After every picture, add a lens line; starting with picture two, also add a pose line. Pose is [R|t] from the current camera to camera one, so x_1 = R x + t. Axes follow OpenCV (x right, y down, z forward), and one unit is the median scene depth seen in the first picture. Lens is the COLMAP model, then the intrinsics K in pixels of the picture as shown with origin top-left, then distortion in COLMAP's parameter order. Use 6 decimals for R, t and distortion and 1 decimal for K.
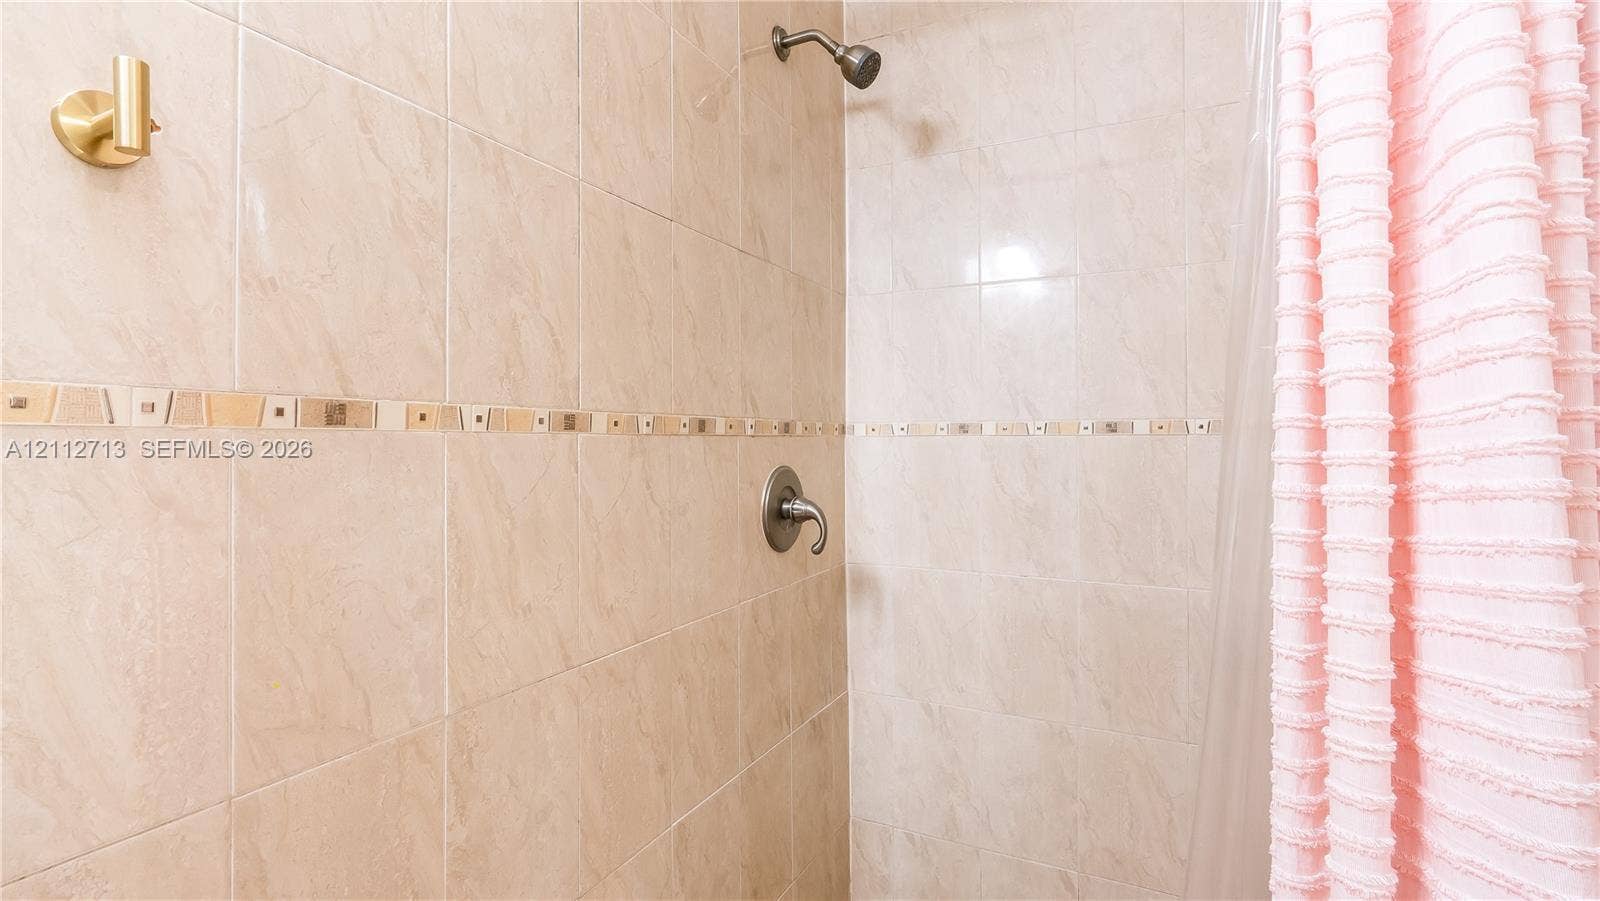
lens RADIAL K [[736.0, 0, 799.7], [0, 736.0, 441.7], [0, 0, 1]] dist [-0.012034, -0.000872]
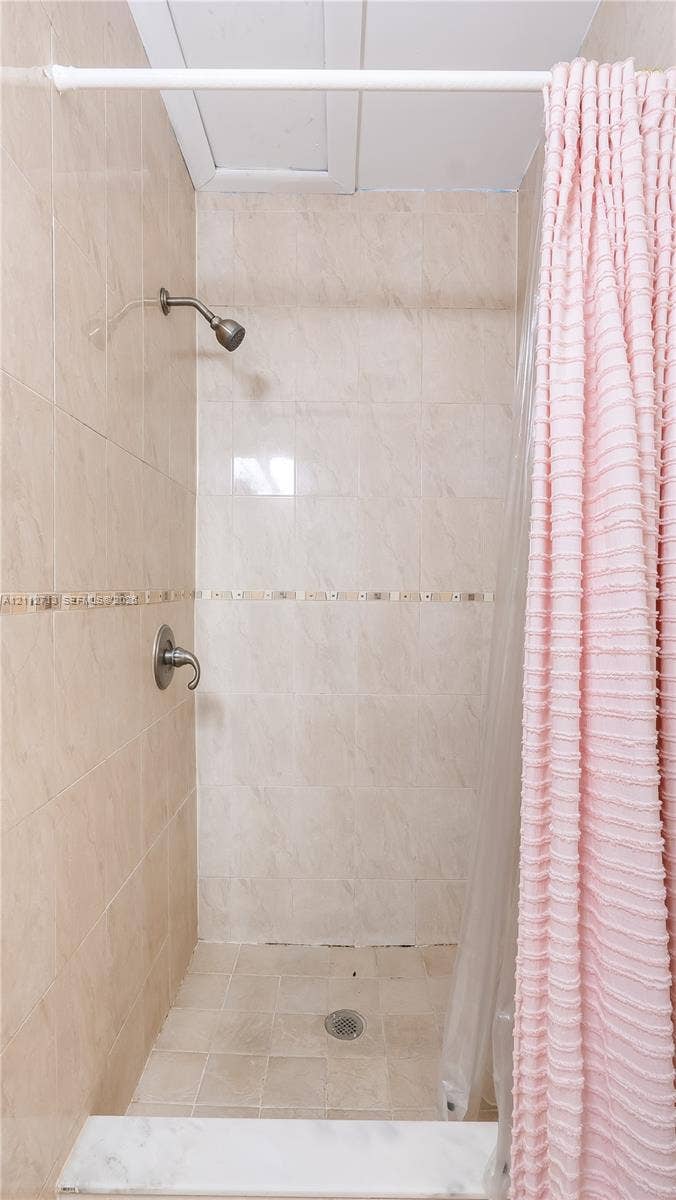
lens RADIAL K [[562.7, 0, 338.0], [0, 562.7, 600.0], [0, 0, 1]] dist [-0.013167, 0.000095]
pose [[0.891124, 0.000744, 0.453760, -0.212846], [-0.012604, 0.999653, 0.023113, -0.040639], [-0.453585, -0.026316, 0.890824, -0.043883]]
